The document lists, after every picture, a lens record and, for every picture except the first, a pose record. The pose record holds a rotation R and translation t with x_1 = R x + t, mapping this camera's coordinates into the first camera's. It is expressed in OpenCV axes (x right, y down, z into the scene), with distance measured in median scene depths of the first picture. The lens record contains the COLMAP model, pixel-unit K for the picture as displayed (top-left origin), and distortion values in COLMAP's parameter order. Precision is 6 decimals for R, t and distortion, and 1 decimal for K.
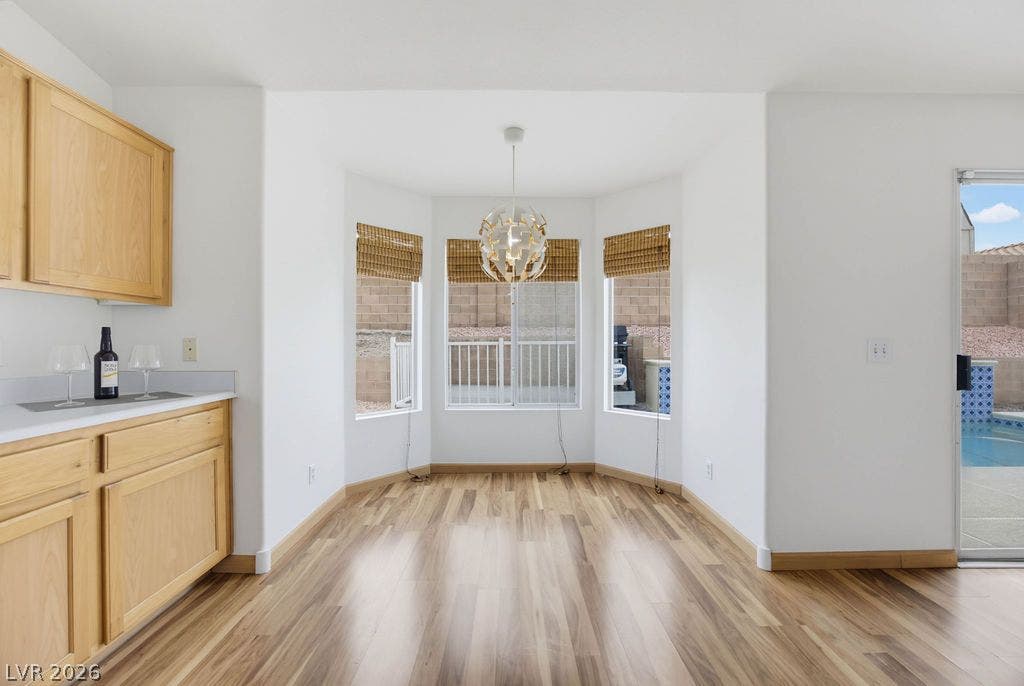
lens RADIAL K [[400.3, 0, 512.0], [0, 400.3, 344.6], [0, 0, 1]] dist [-0.003677, 0.003262]
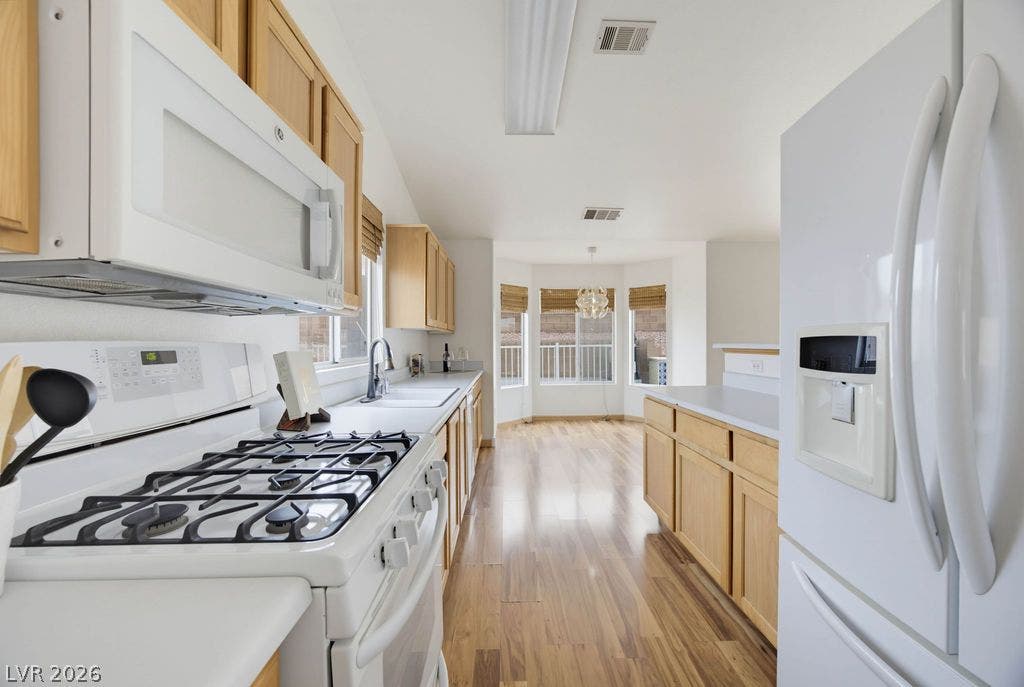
lens RADIAL K [[400.3, 0, 517.8], [0, 400.3, 346.1], [0, 0, 1]] dist [-0.003677, 0.003262]
pose [[0.999846, -0.002243, 0.017385, -0.328883], [0.002123, 0.999974, 0.006920, -0.024528], [-0.017400, -0.006882, 0.999825, -0.855123]]
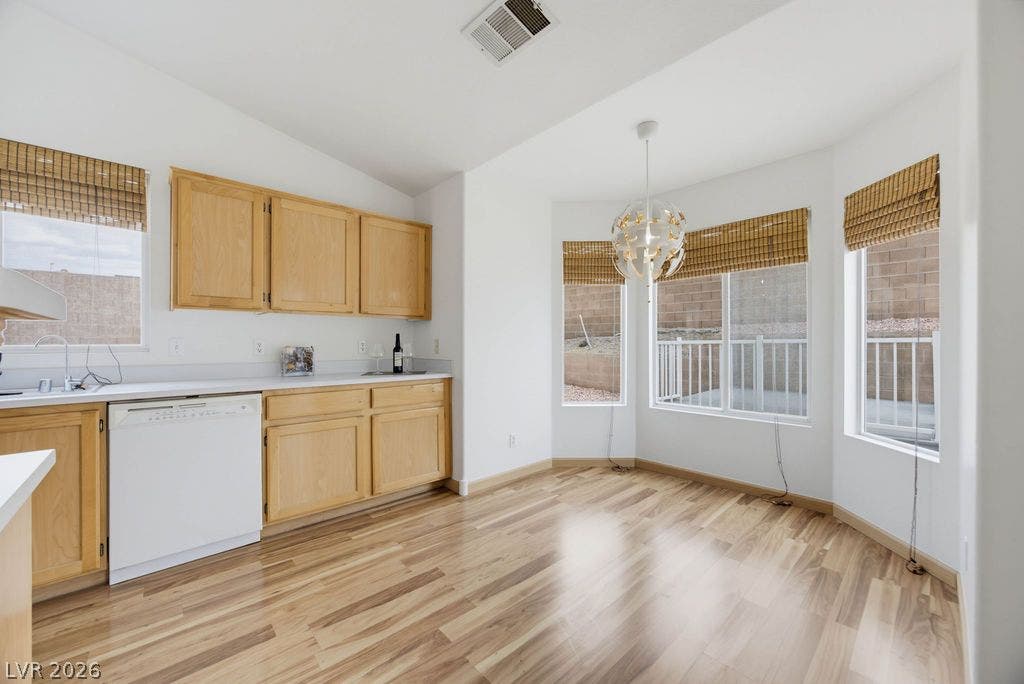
lens RADIAL K [[400.3, 0, 521.7], [0, 400.3, 342.6], [0, 0, 1]] dist [-0.003677, 0.003262]
pose [[0.685728, -0.000298, -0.727858, 0.393367], [0.000004, 1.000000, -0.000406, -0.001223], [0.727858, 0.000275, 0.685728, 0.081418]]
